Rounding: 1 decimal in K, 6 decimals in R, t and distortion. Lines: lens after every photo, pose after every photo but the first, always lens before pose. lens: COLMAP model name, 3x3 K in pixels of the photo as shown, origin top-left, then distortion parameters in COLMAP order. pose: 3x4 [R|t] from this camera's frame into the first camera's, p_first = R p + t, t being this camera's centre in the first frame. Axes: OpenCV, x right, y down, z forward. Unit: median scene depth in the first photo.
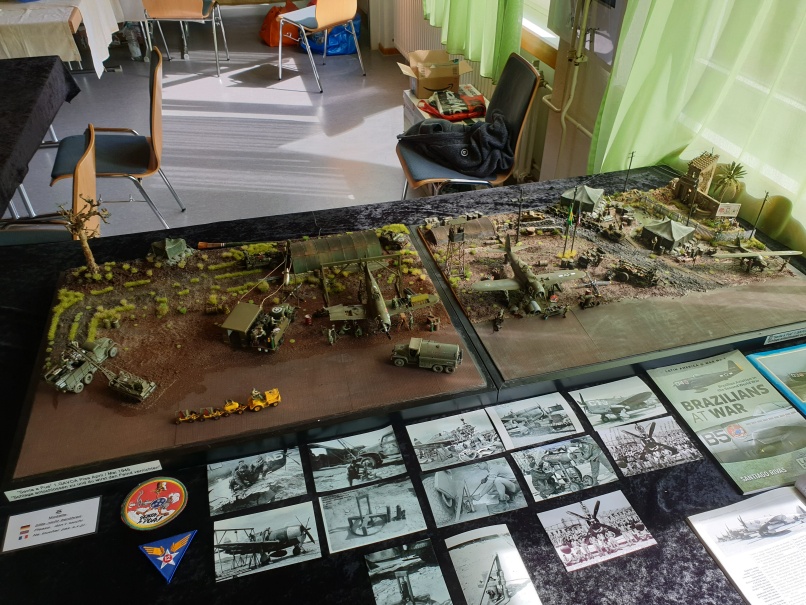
lens RADIAL K [[638.5, 0, 403.0], [0, 638.5, 302.5], [0, 0, 1]] dist [0.036364, -0.107711]
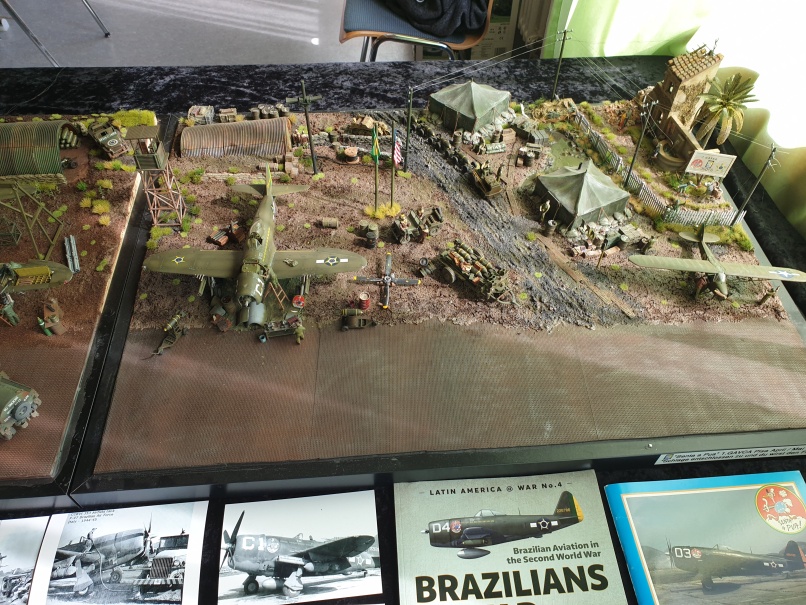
lens RADIAL K [[638.5, 0, 403.0], [0, 638.5, 302.5], [0, 0, 1]] dist [0.036364, -0.107711]
pose [[0.982242, 0.159414, -0.098935, 0.352199], [-0.132371, 0.962520, 0.236711, -0.136372], [0.132962, -0.219412, 0.966530, 0.448438]]
